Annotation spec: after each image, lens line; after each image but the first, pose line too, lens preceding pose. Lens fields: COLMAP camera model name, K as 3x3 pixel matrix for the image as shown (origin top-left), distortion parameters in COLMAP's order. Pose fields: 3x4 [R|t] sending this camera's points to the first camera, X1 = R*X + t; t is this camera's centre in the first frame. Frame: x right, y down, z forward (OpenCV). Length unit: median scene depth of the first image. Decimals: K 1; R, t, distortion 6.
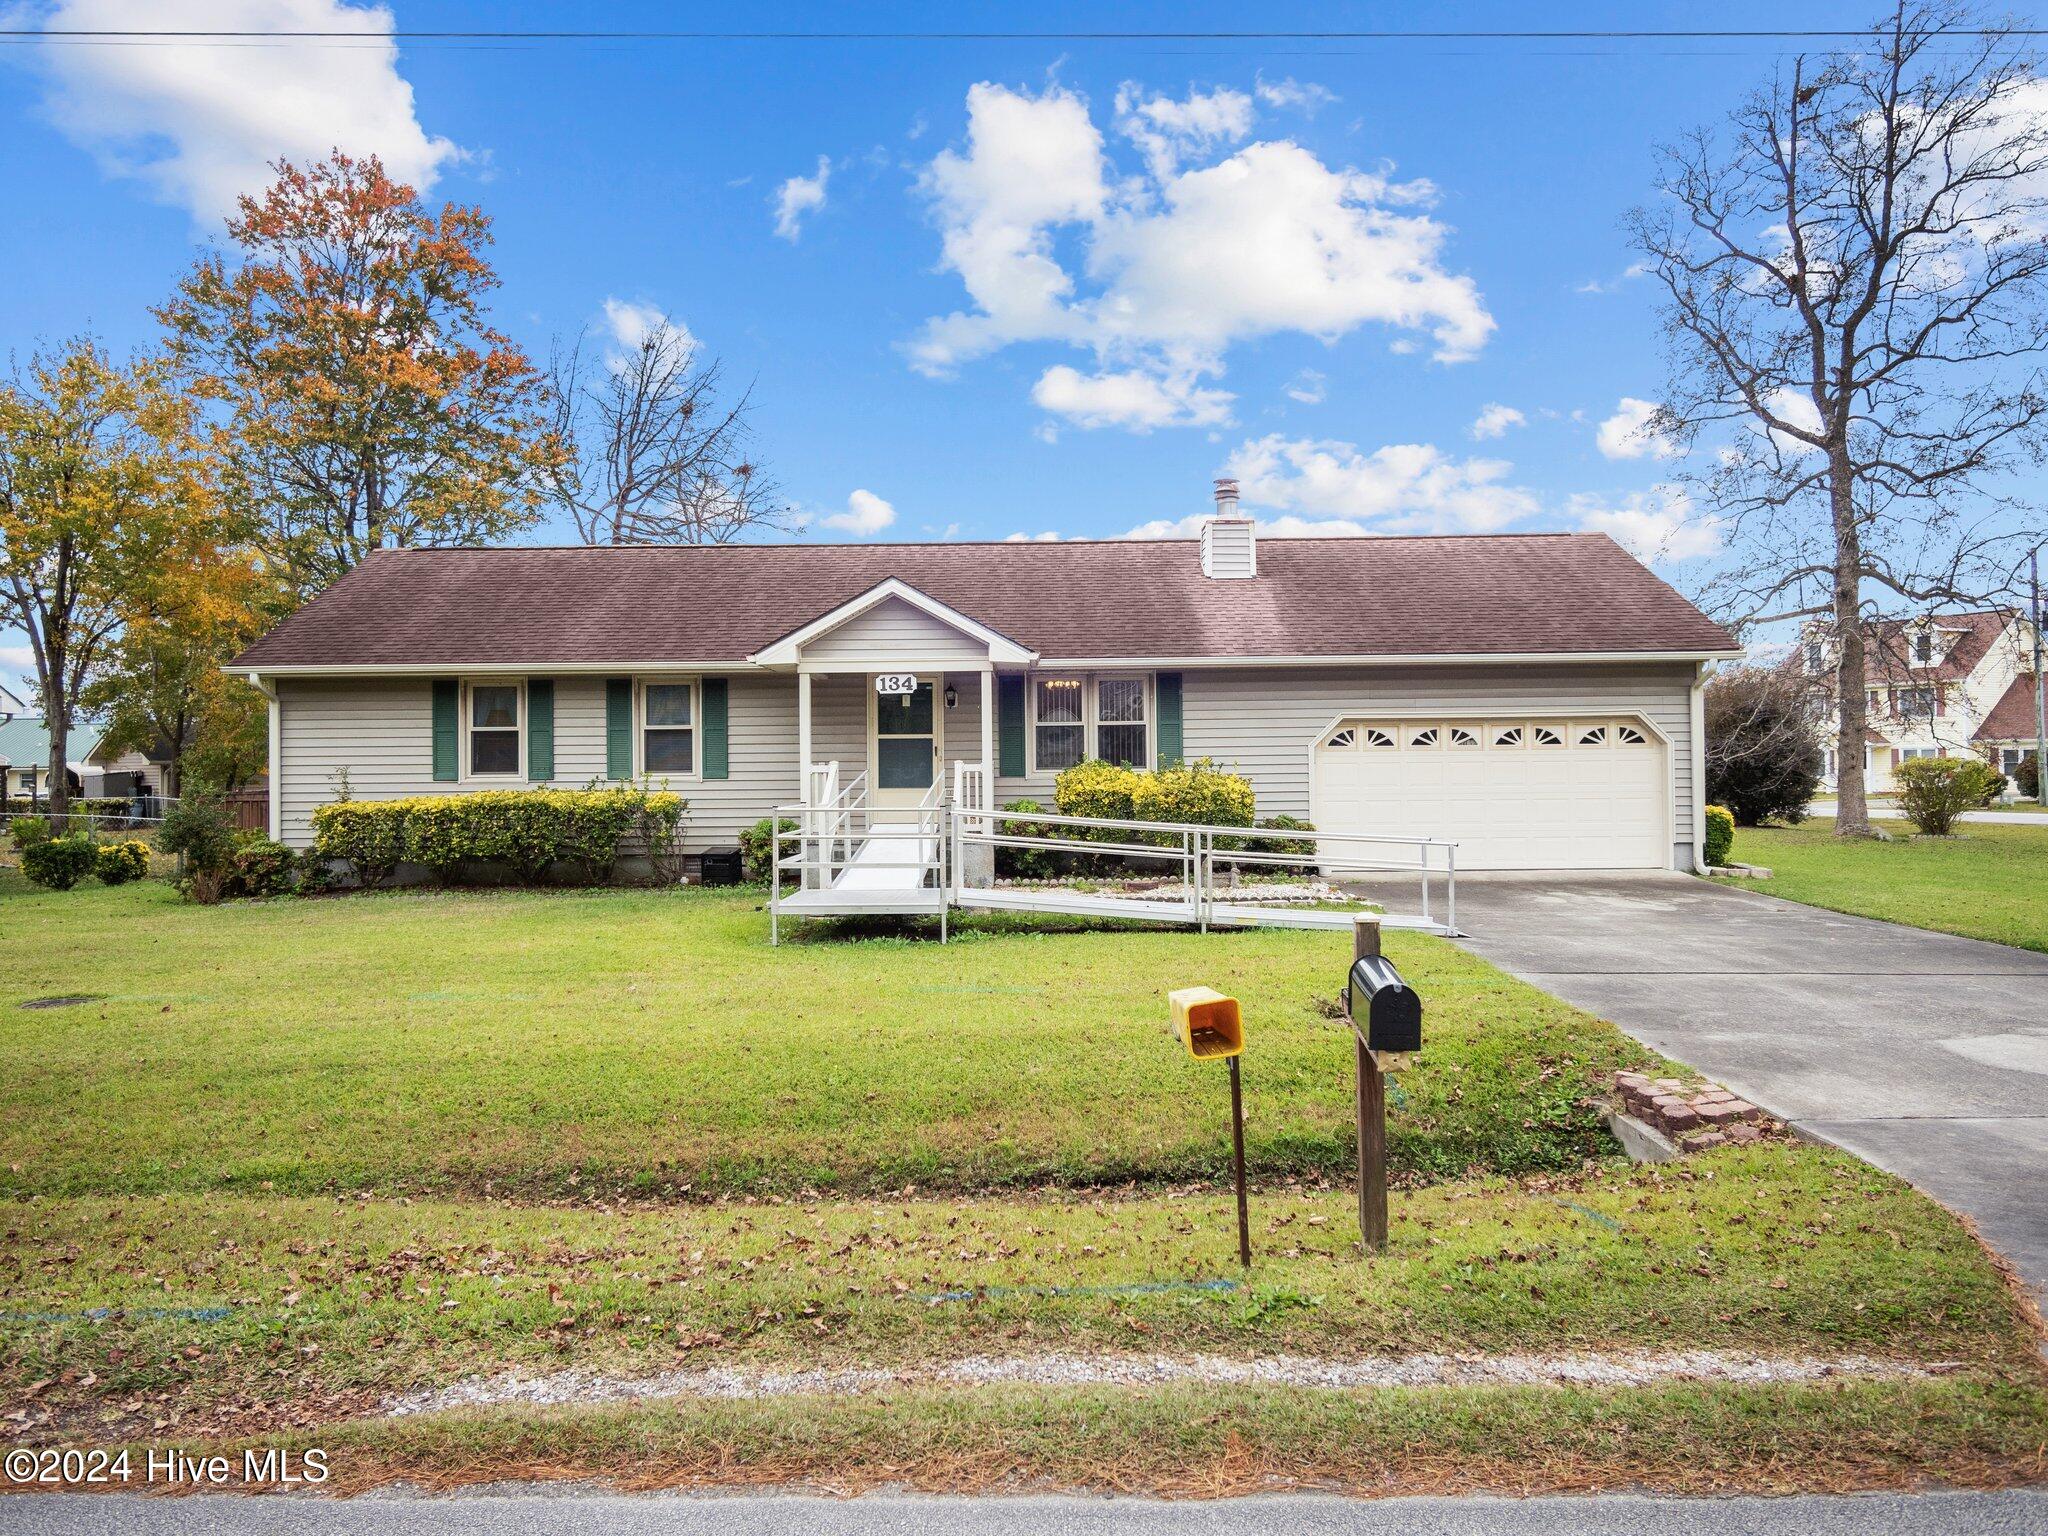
lens RADIAL K [[1411.3, 0, 1032.6], [0, 1411.3, 736.2], [0, 0, 1]] dist [0.000250, -0.004975]
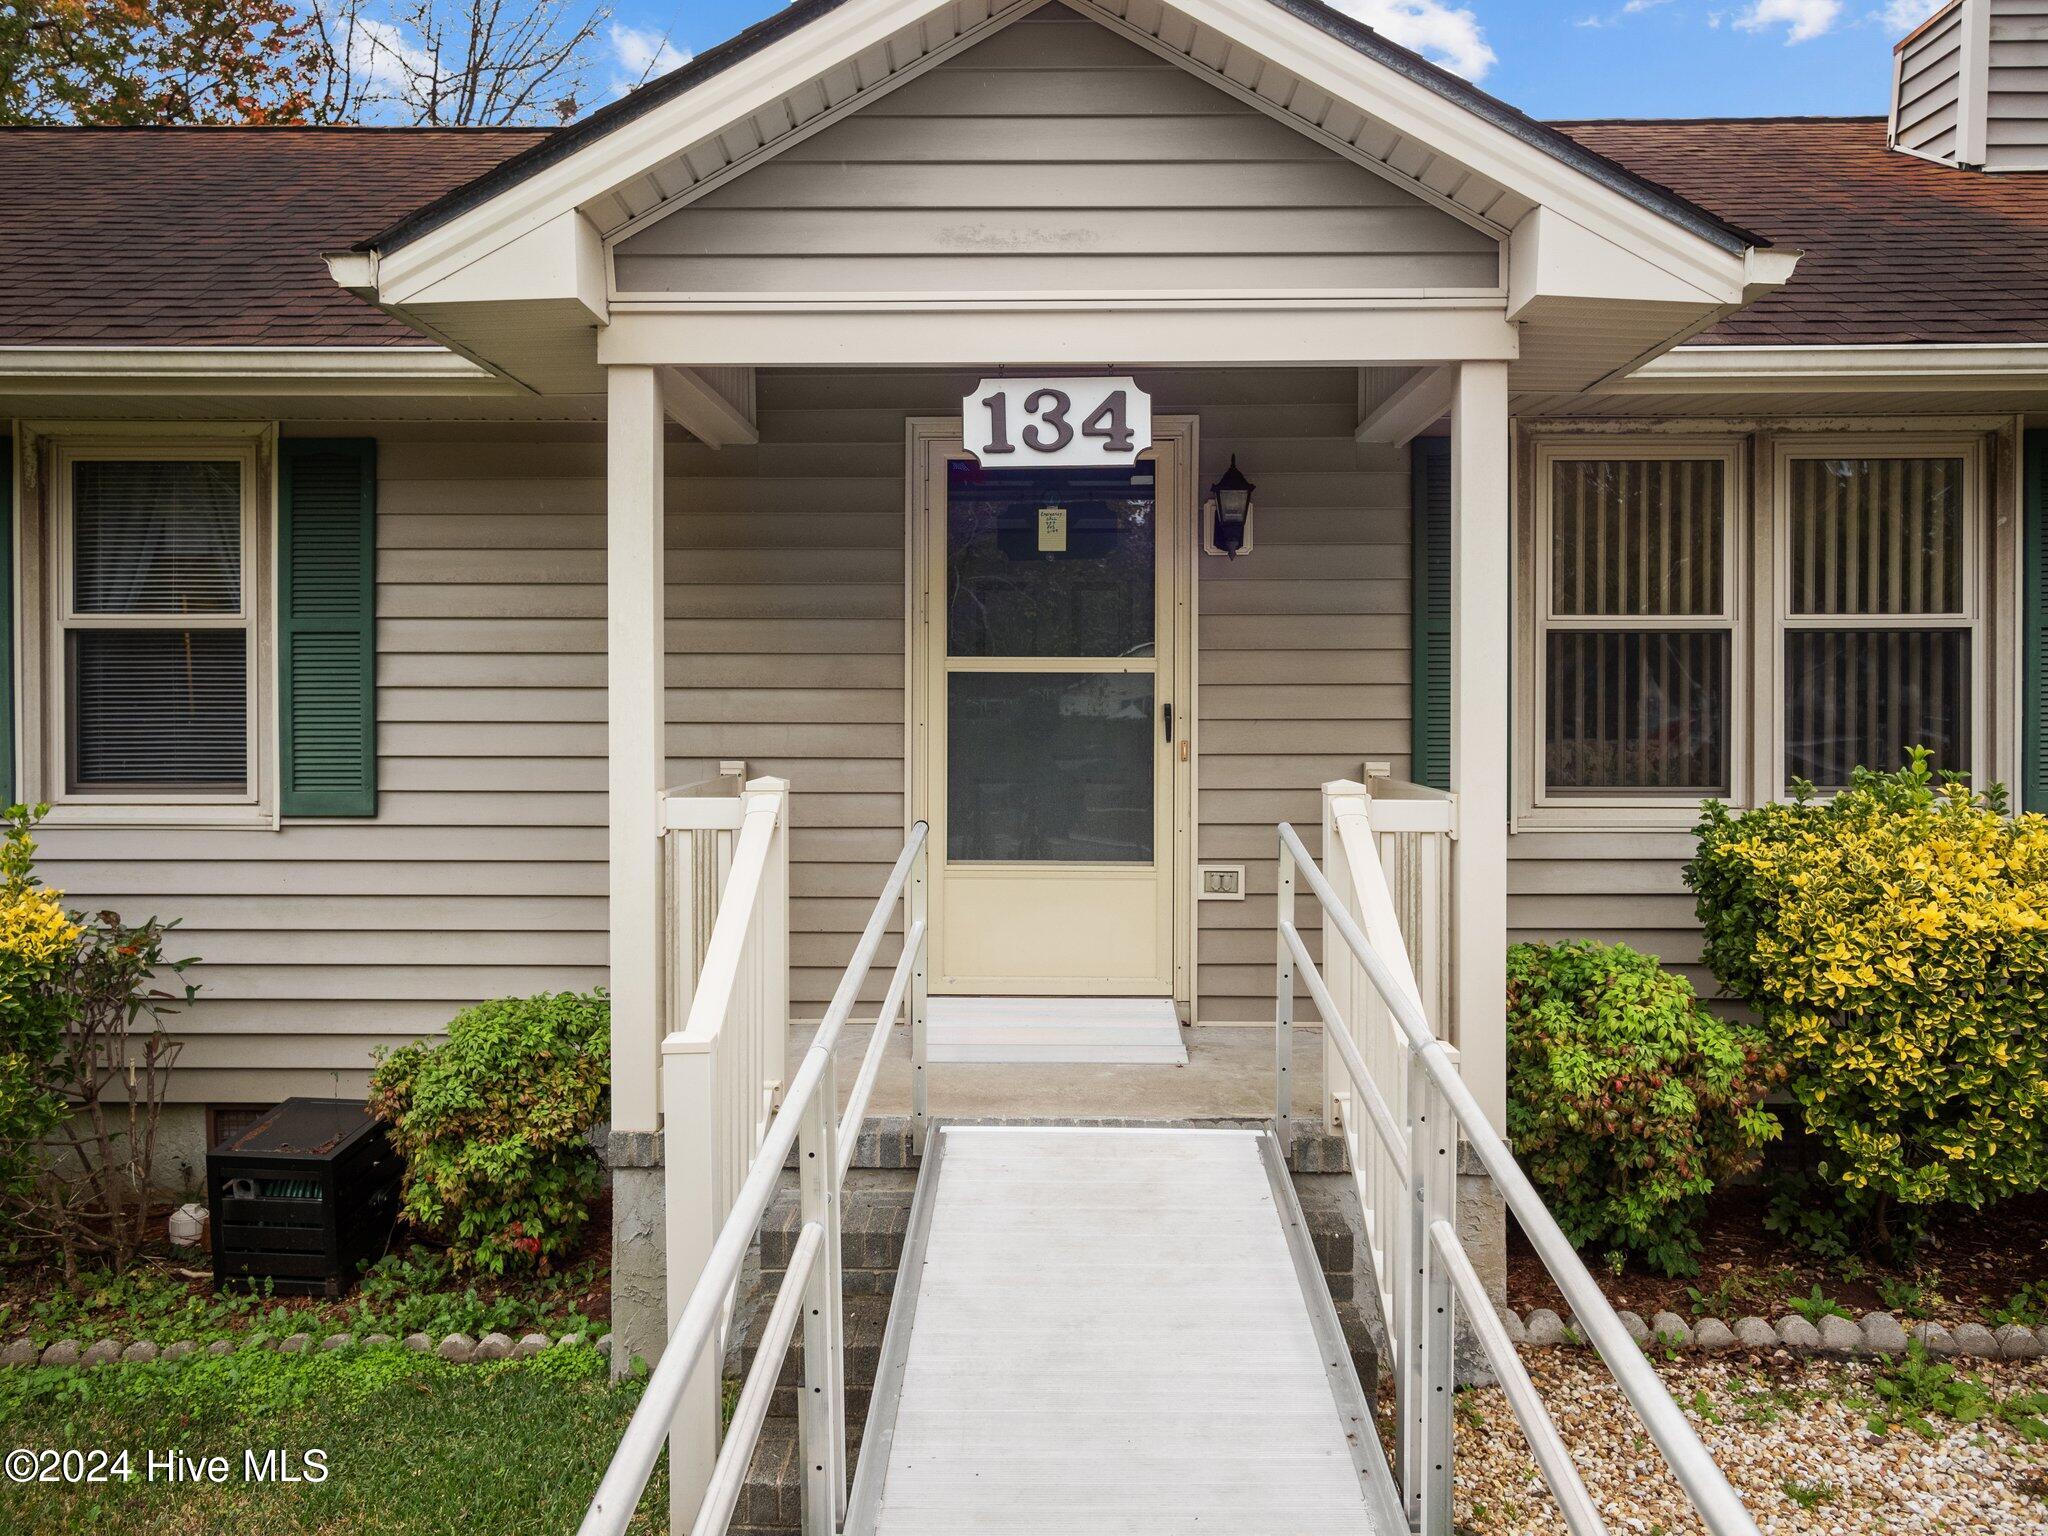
lens RADIAL K [[1673.4, 0, 1028.1], [0, 1673.4, 703.9], [0, 0, 1]] dist [0.007615, 0.002608]
pose [[0.999867, 0.009700, -0.013130, -0.090420], [-0.009367, 0.999640, 0.025126, -0.000343], [0.013369, -0.024999, 0.999598, 0.690443]]
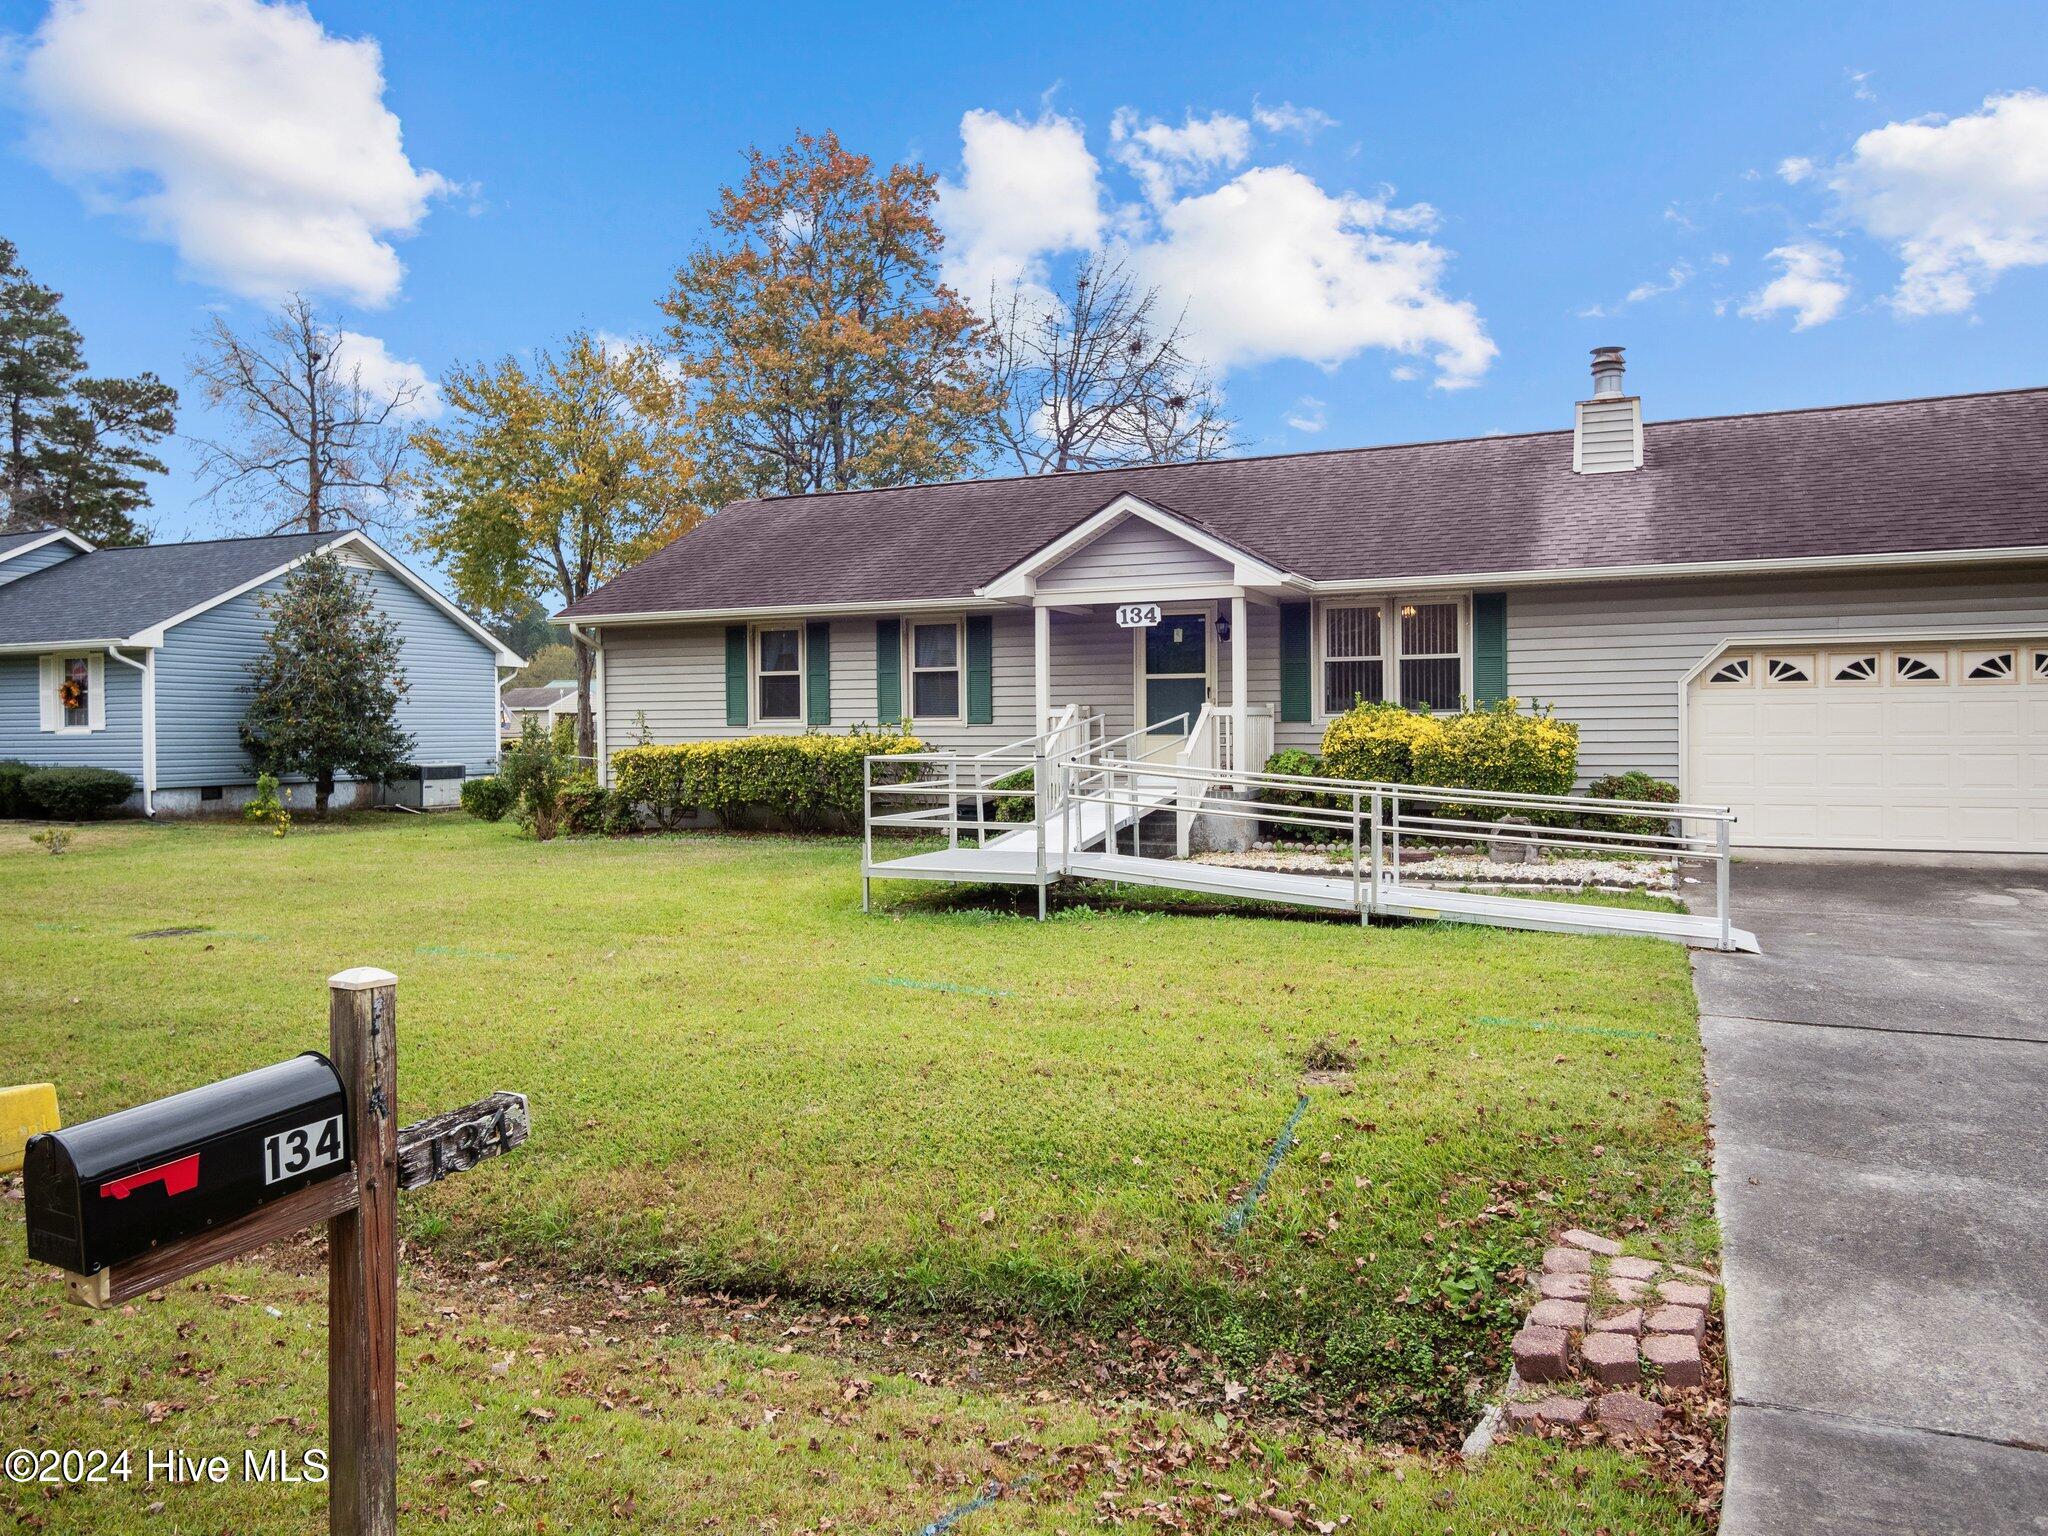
lens RADIAL K [[1411.3, 0, 1032.6], [0, 1411.3, 736.2], [0, 0, 1]] dist [0.000250, -0.004975]
pose [[0.920380, 0.004797, -0.390996, 0.172713], [0.010227, 0.999287, 0.036334, 0.004746], [0.390891, -0.037440, 0.919675, 0.154760]]
